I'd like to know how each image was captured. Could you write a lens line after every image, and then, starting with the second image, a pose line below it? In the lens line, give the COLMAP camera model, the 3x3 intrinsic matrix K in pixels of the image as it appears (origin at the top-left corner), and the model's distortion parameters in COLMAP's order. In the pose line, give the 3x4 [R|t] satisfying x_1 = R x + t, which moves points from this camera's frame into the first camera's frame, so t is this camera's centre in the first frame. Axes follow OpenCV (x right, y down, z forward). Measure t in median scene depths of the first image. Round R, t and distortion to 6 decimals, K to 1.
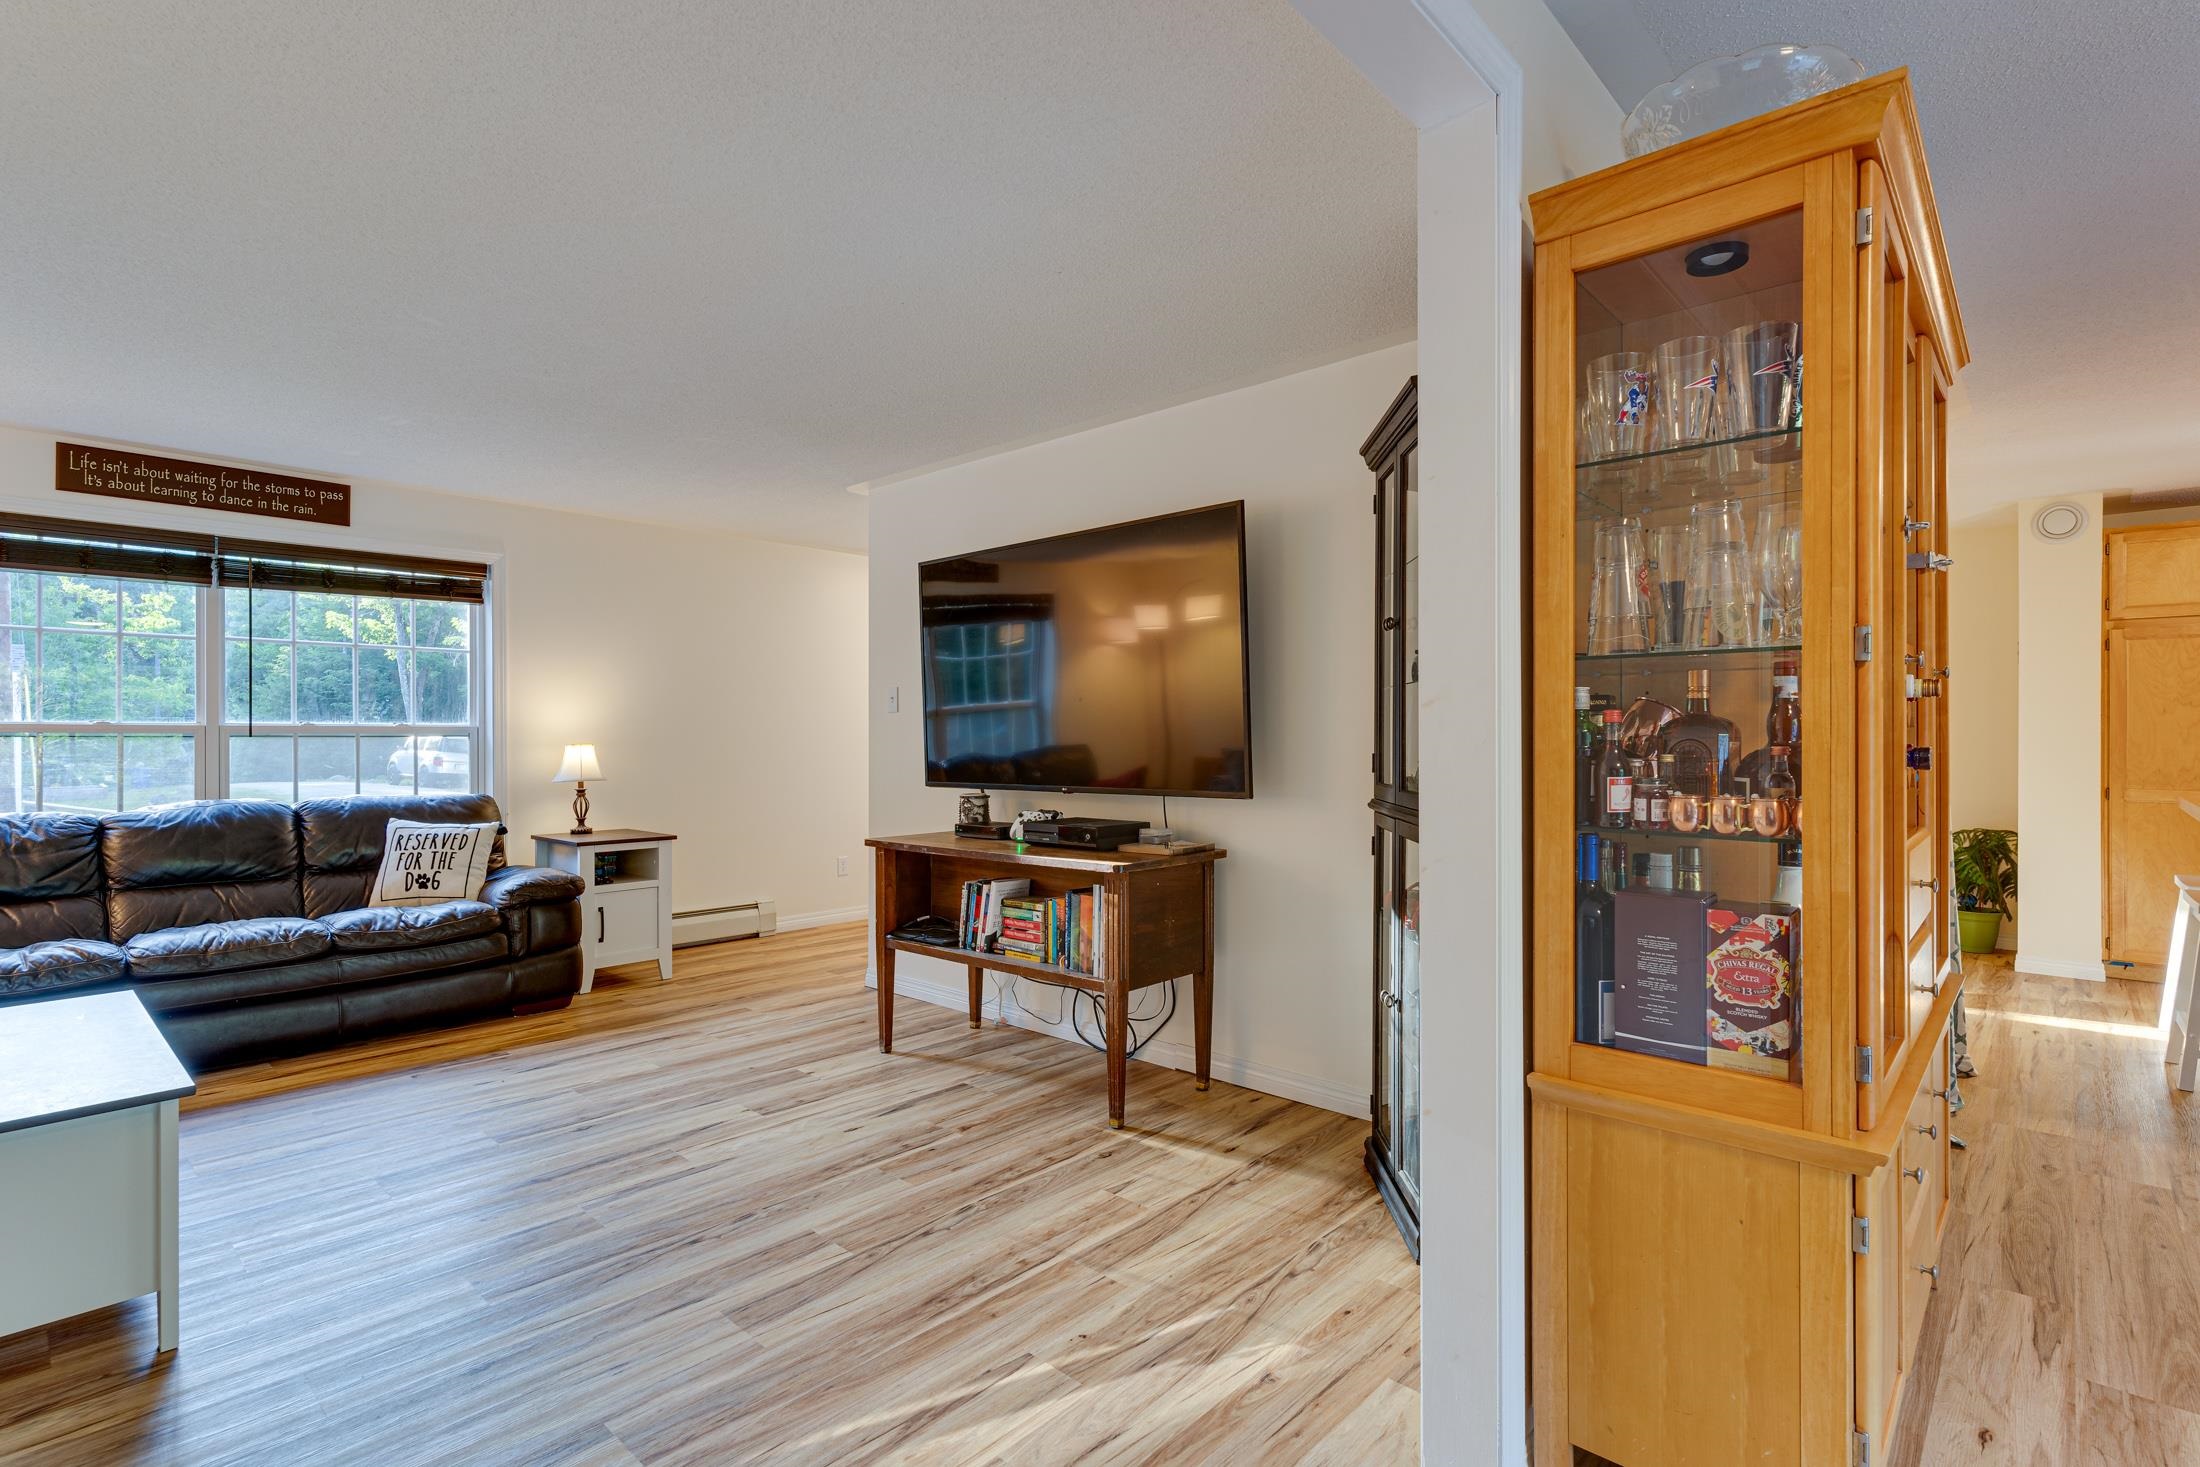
lens RADIAL K [[1045.0, 0, 1097.3], [0, 1045.0, 735.6], [0, 0, 1]] dist [0.002658, -0.000980]
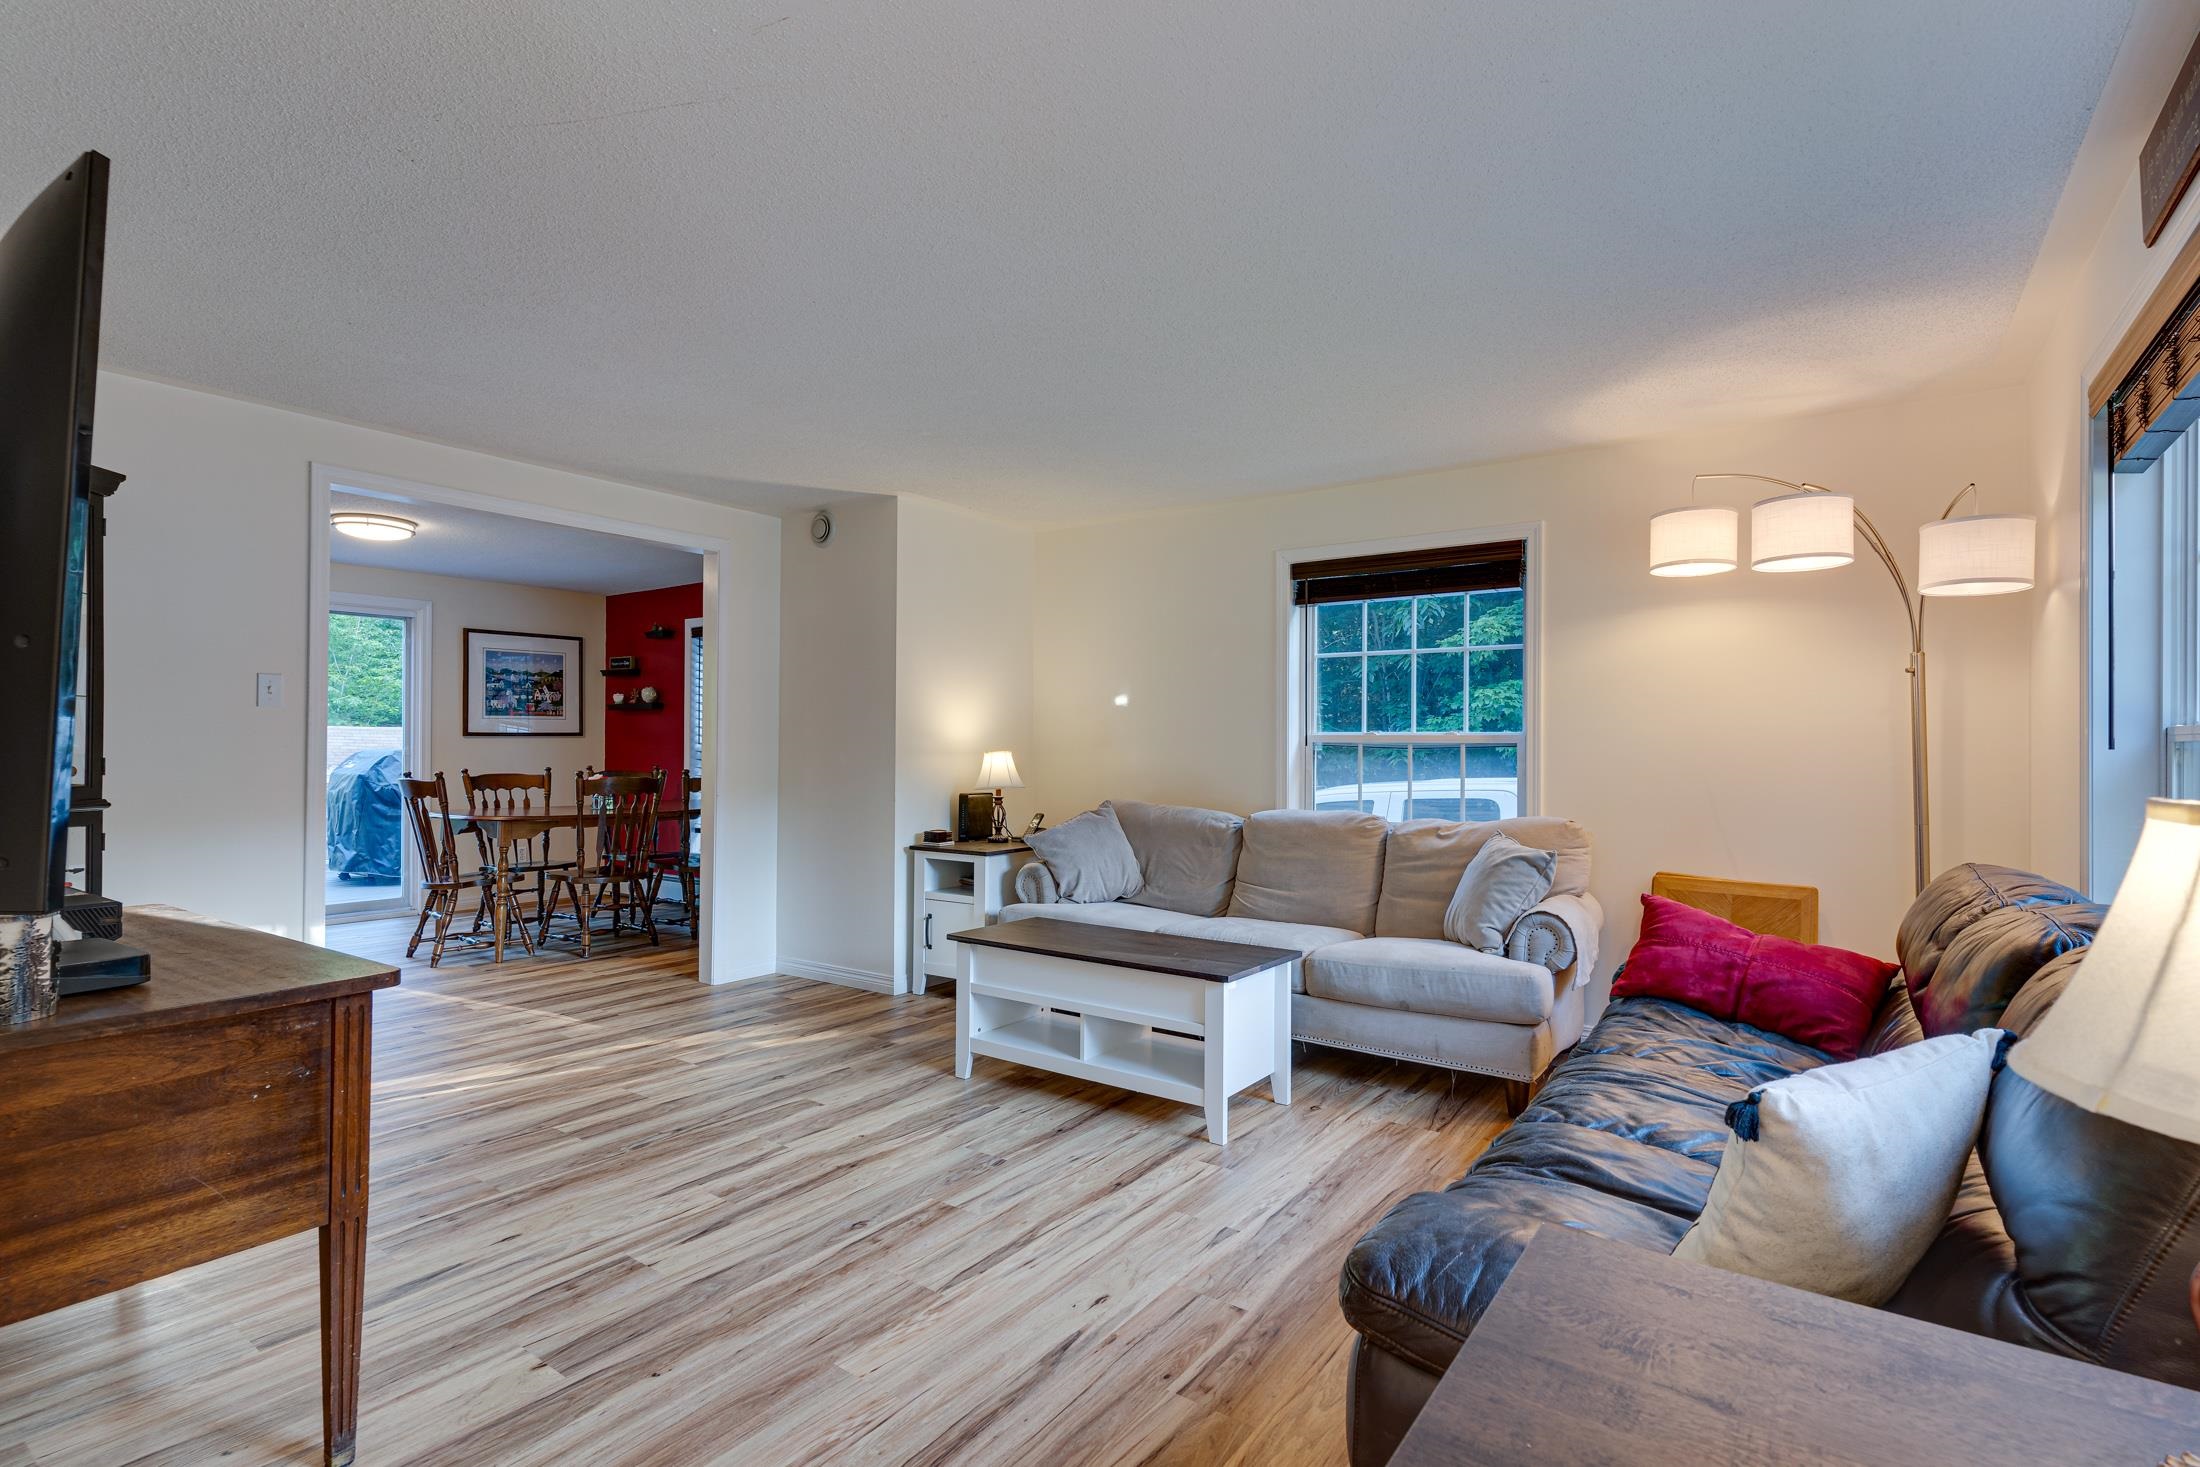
lens RADIAL K [[1045.0, 0, 1099.4], [0, 1045.0, 733.3], [0, 0, 1]] dist [0.002658, -0.000980]
pose [[-0.991723, 0.002588, -0.128369, -0.575911], [0.003601, 0.999964, -0.007663, -0.000229], [0.128345, -0.008062, -0.991697, 1.840990]]
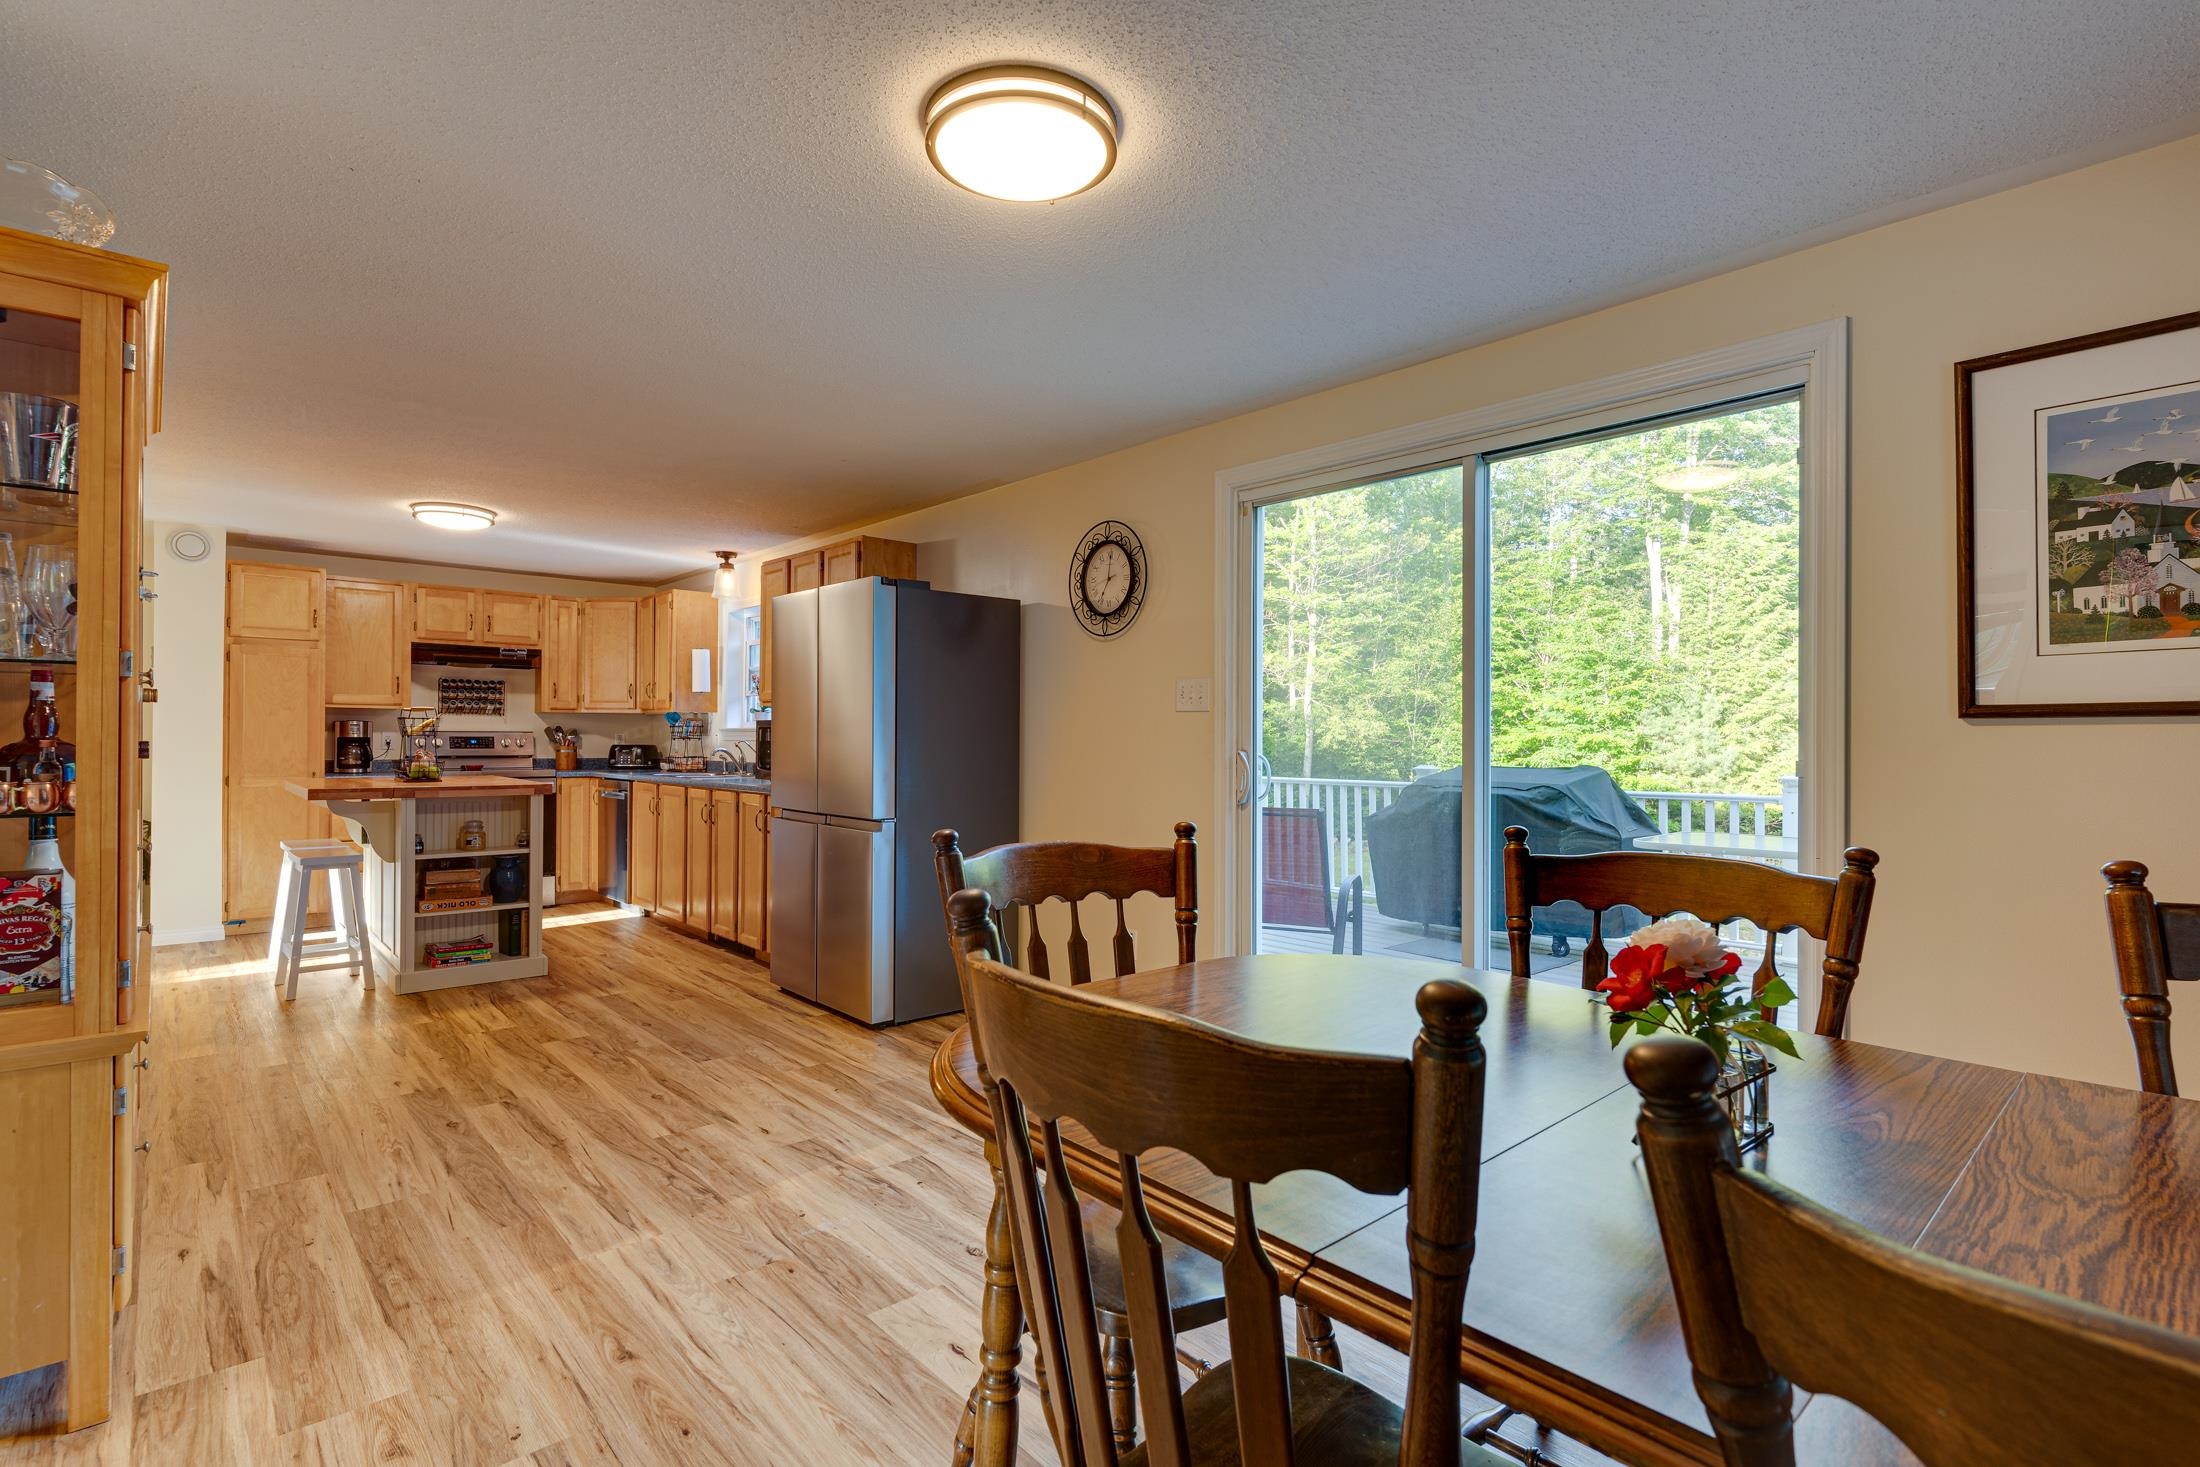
lens RADIAL K [[1045.0, 0, 1098.8], [0, 1045.0, 735.0], [0, 0, 1]] dist [0.002658, -0.000980]
pose [[0.092947, 0.003465, 0.995665, -0.226084], [-0.005935, 0.999978, -0.002926, 0.000207], [-0.995653, -0.005637, 0.092965, -0.172288]]
